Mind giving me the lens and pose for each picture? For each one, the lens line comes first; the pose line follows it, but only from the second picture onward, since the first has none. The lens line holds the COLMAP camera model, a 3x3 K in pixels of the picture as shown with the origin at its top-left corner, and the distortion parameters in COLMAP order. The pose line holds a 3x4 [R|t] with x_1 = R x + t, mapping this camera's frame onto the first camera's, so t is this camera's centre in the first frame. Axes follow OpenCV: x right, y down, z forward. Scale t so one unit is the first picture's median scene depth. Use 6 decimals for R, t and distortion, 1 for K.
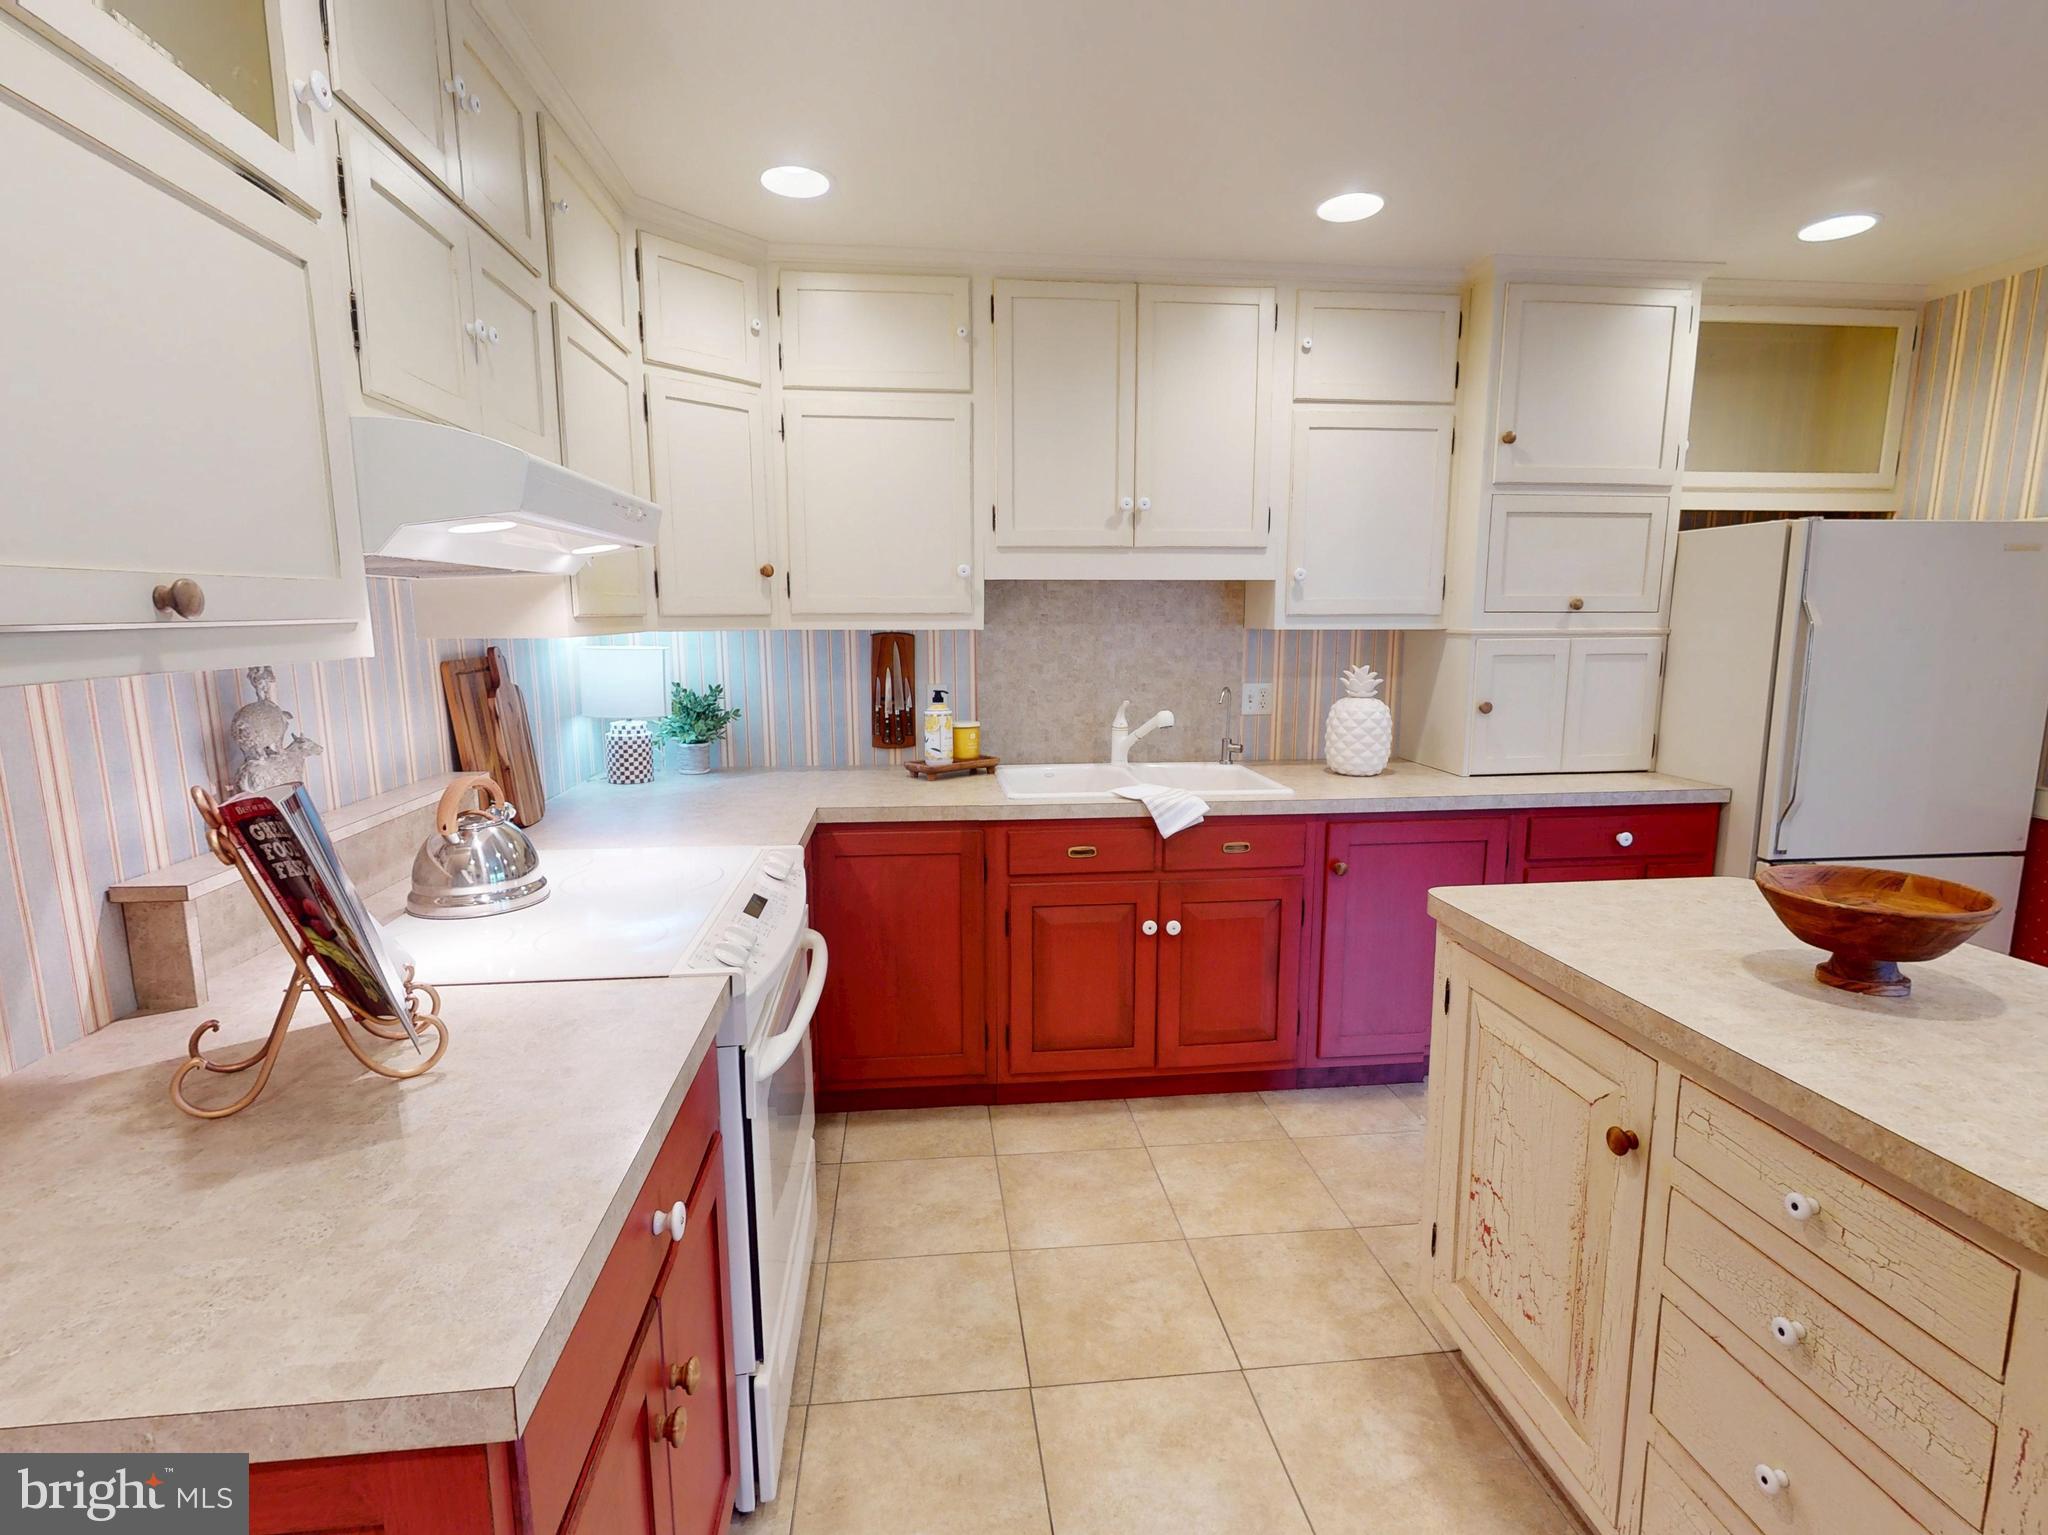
lens RADIAL K [[1003.5, 0, 1019.0], [0, 1003.5, 776.4], [0, 0, 1]] dist [-0.008863, 0.002127]
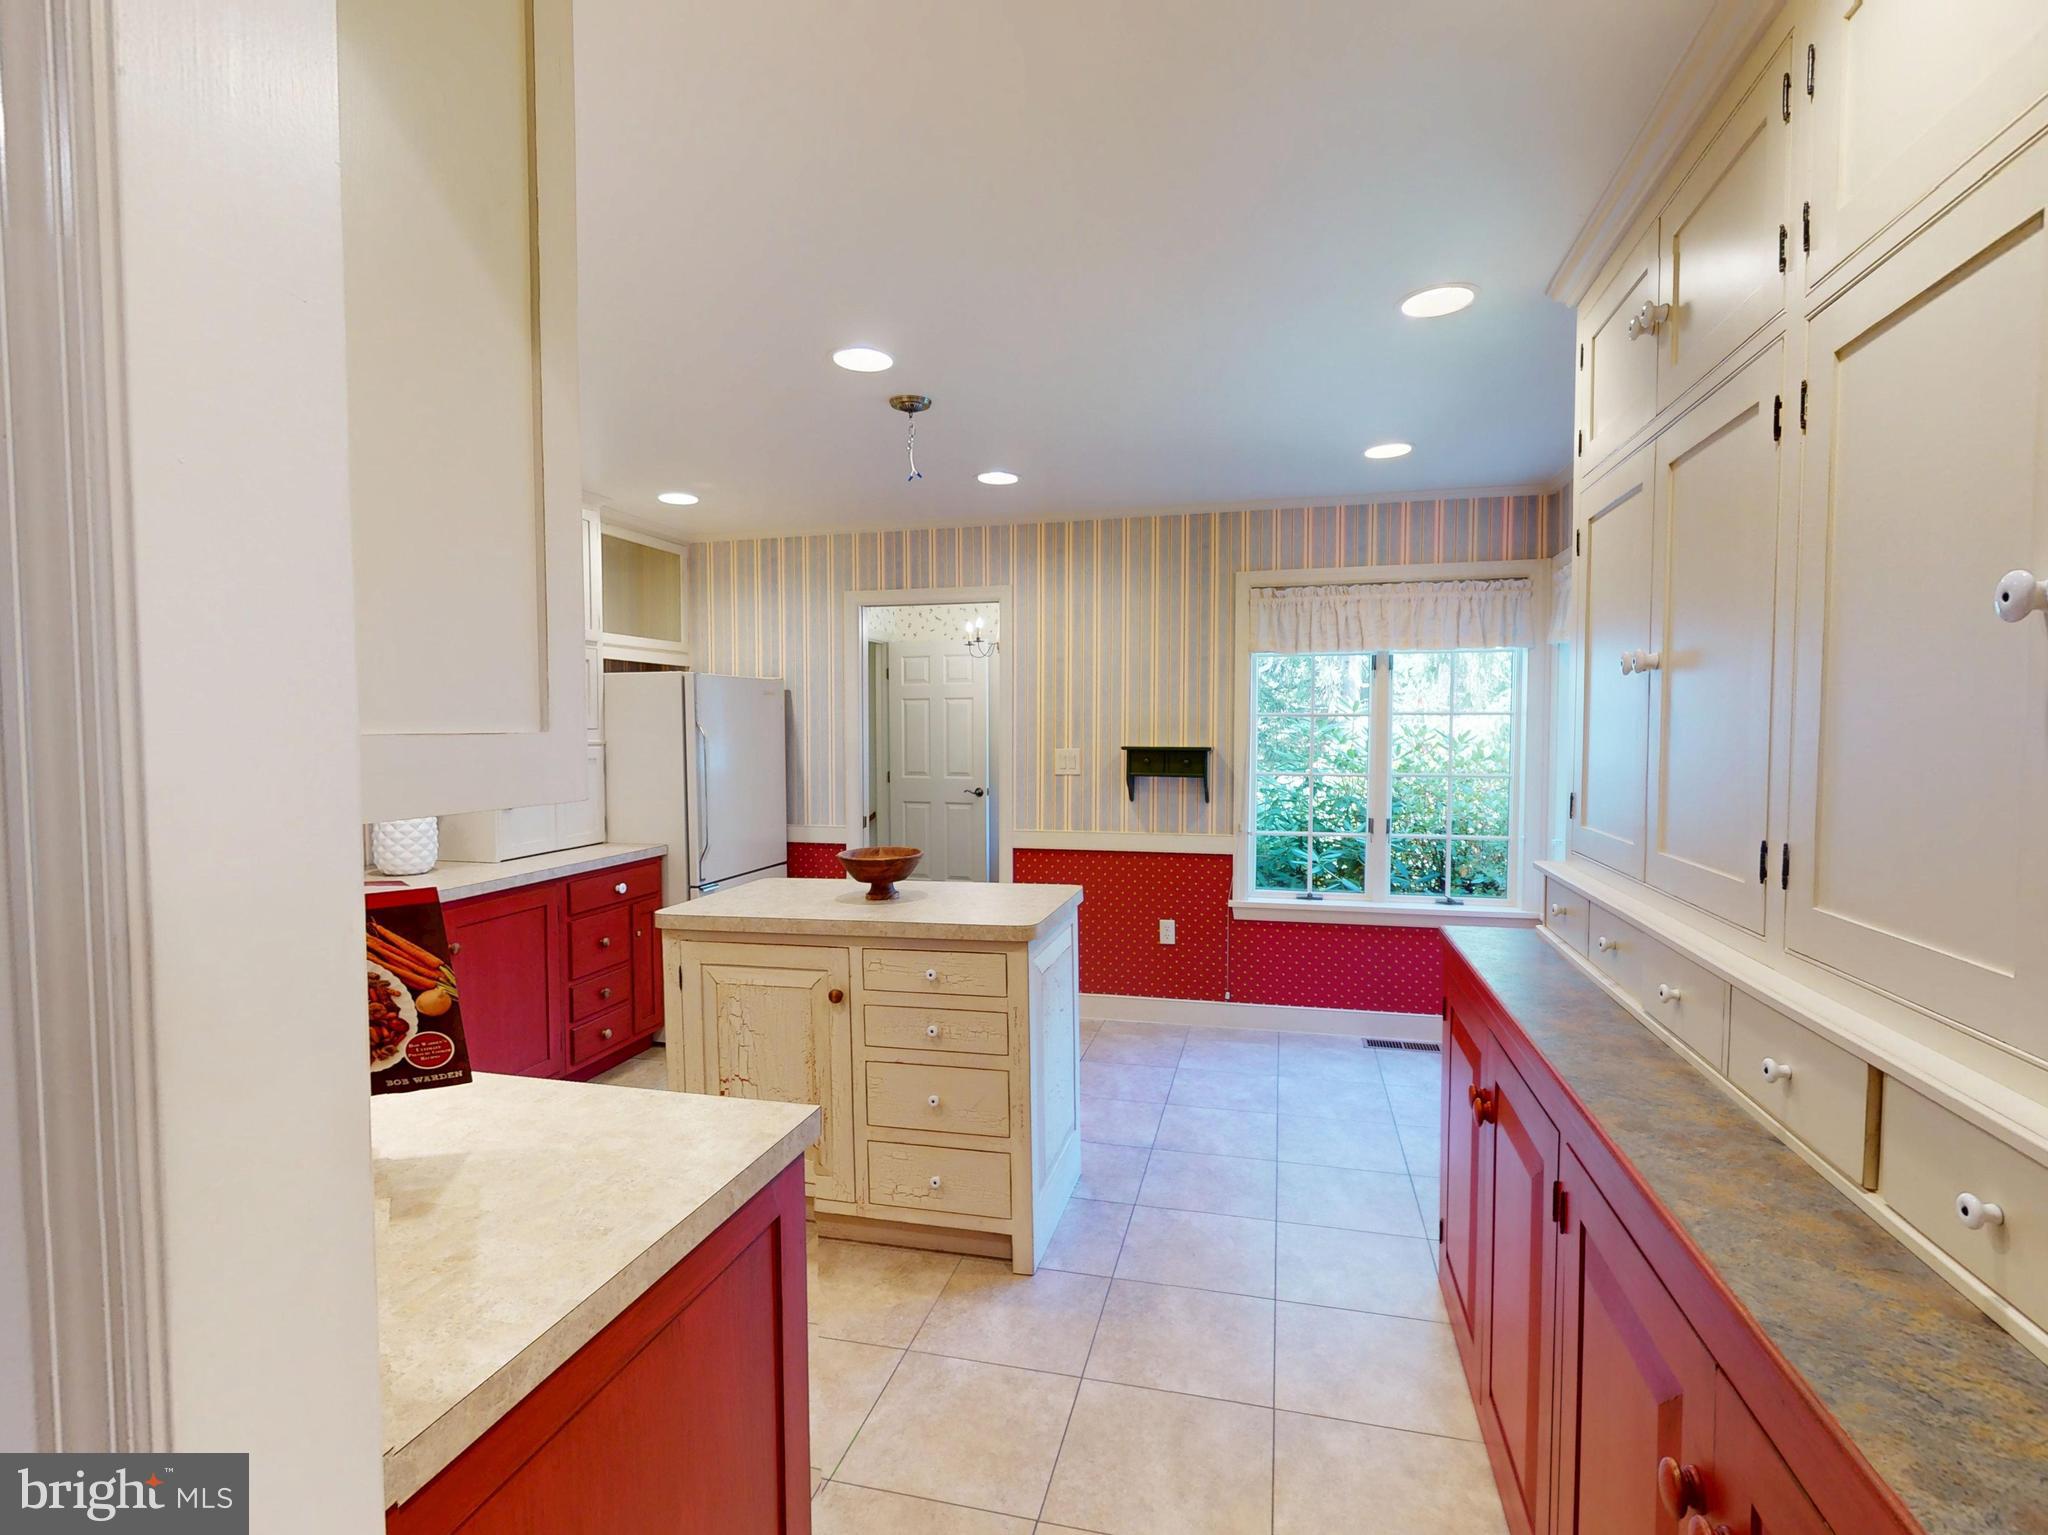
lens RADIAL K [[1008.1, 0, 1032.5], [0, 1008.1, 769.0], [0, 0, 1]] dist [-0.002343, -0.000136]
pose [[0.343273, -0.039379, 0.938410, -0.520514], [0.152988, 0.988122, -0.014499, 0.005463], [-0.926692, 0.148543, 0.345220, -0.050562]]
